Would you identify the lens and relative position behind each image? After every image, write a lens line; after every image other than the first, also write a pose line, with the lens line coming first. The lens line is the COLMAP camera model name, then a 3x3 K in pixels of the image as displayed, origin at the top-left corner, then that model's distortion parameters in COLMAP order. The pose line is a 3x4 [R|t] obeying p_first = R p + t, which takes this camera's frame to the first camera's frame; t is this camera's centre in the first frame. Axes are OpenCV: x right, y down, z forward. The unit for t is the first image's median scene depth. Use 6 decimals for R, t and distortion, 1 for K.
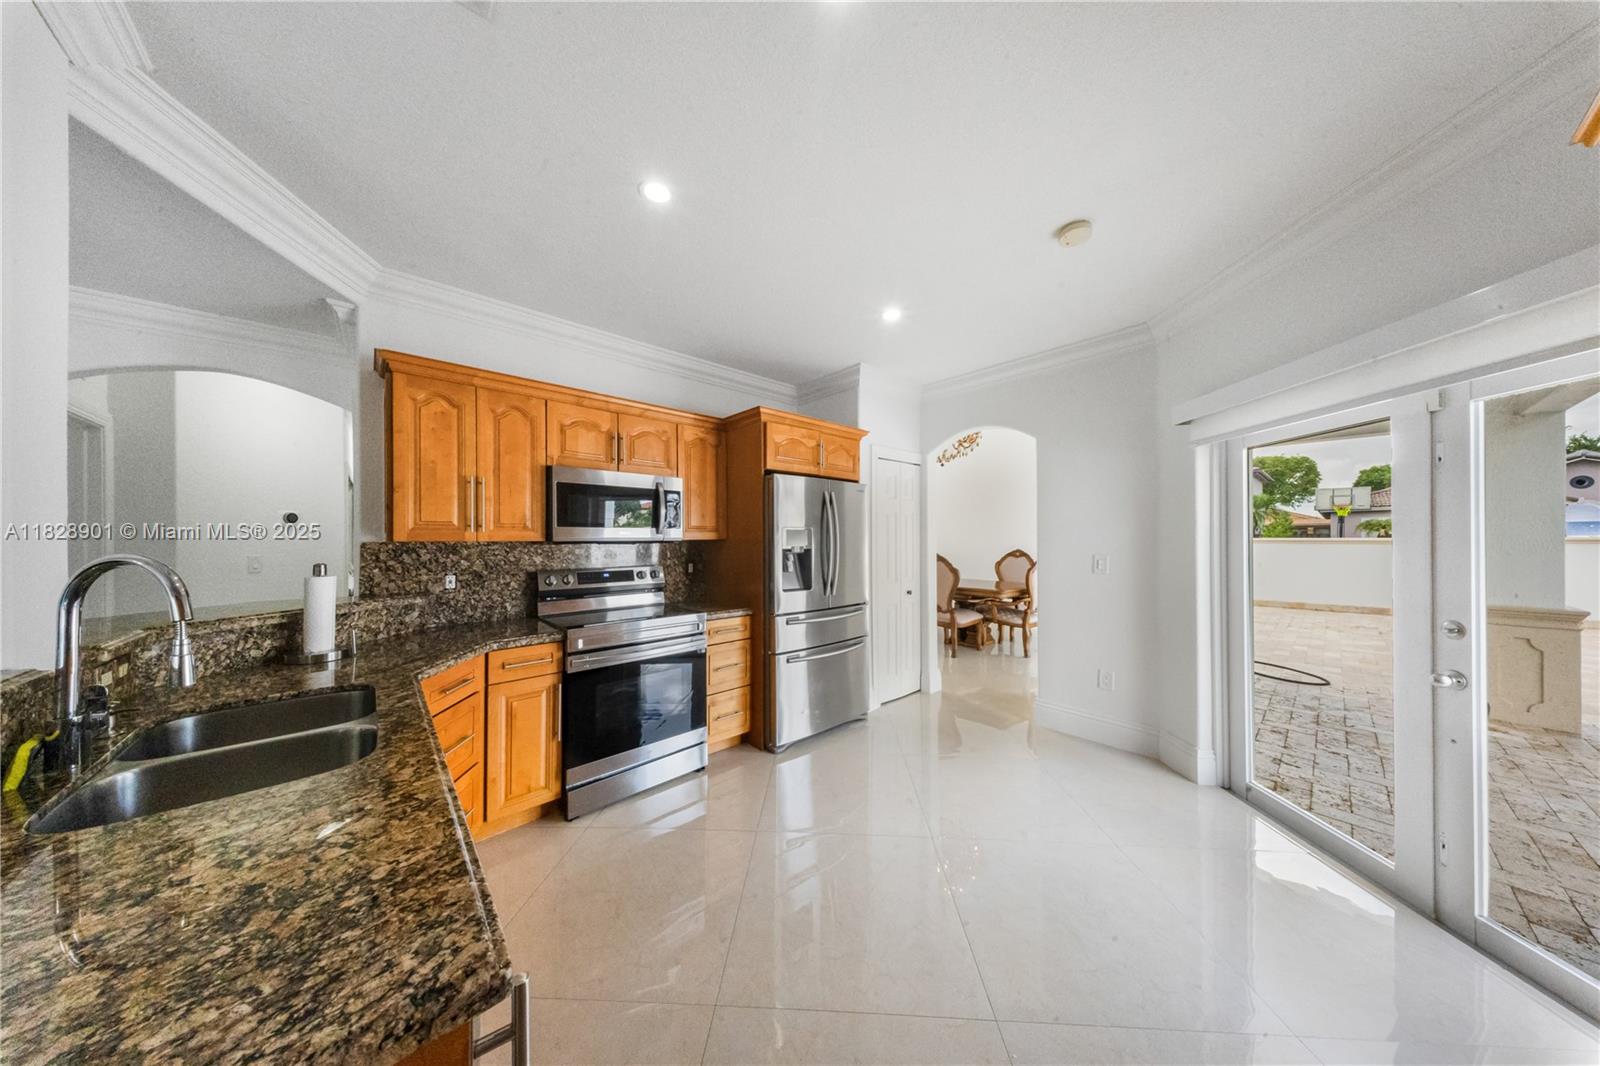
lens RADIAL K [[458.2, 0, 801.0], [0, 458.2, 534.2], [0, 0, 1]] dist [0.000352, -0.000027]
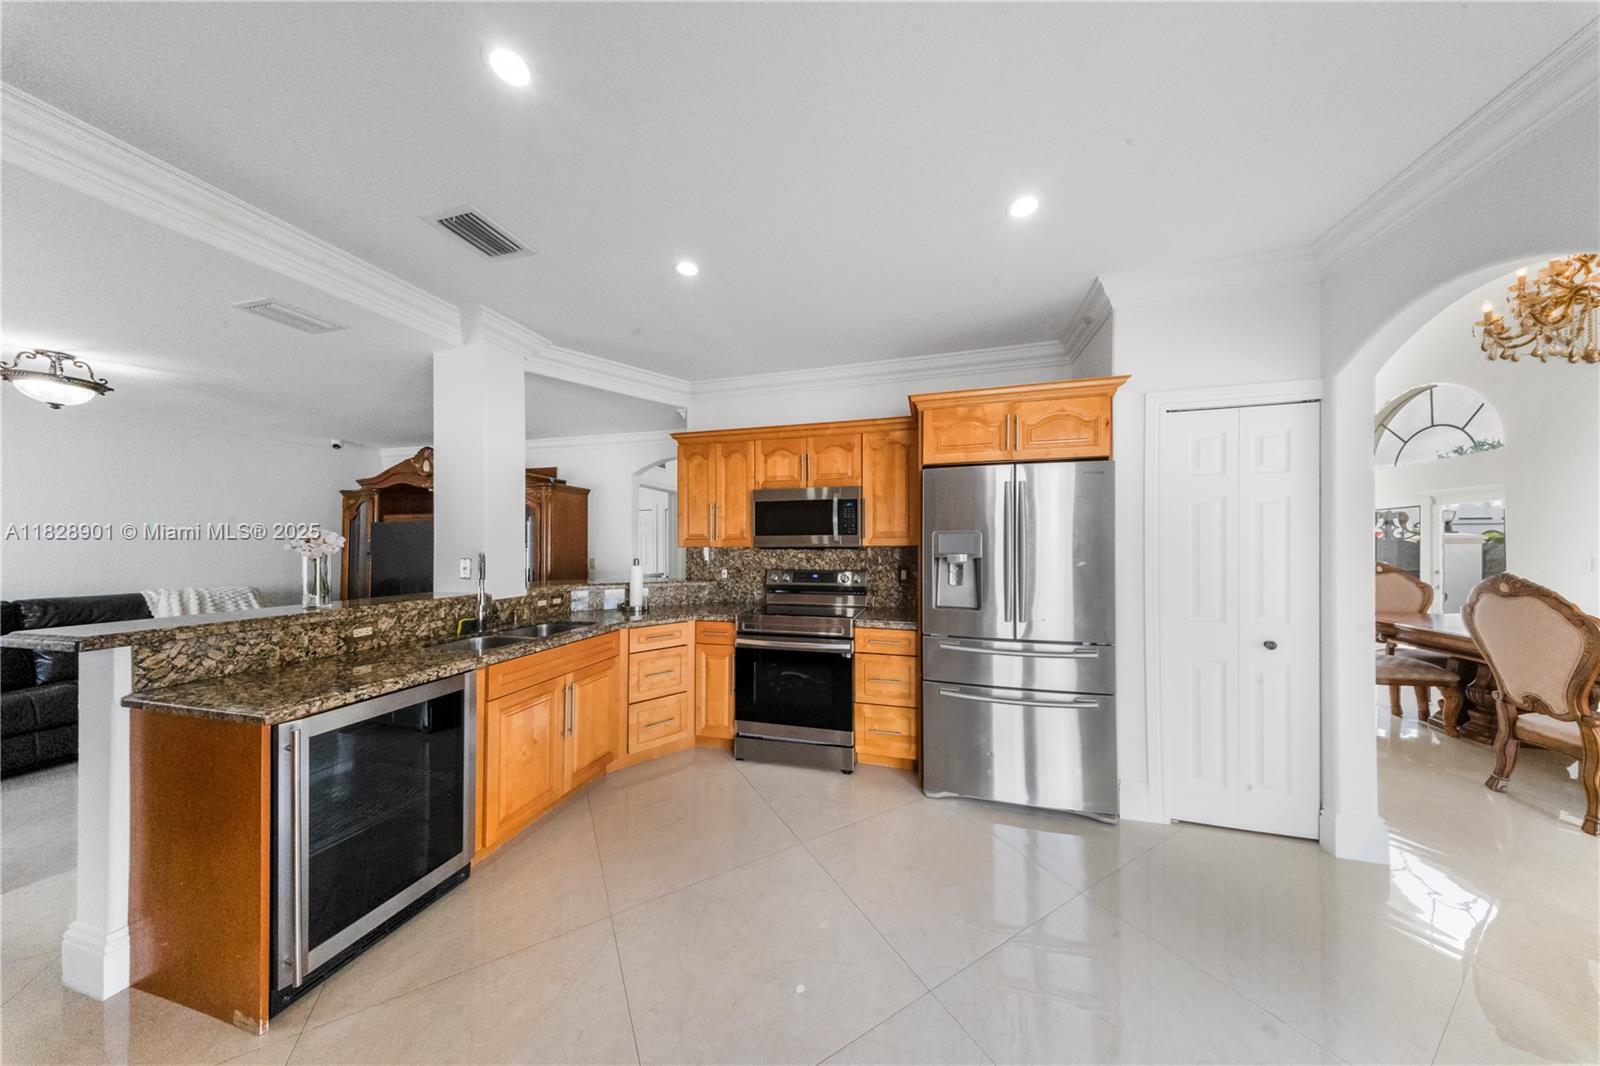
lens RADIAL K [[489.0, 0, 886.1], [0, 489.0, 540.5], [0, 0, 1]] dist [-0.000541, -0.000117]
pose [[0.540406, -0.006961, -0.841376, 0.685126], [0.009821, 0.999950, -0.001965, 0.002510], [0.841347, -0.007201, 0.540447, 0.450025]]
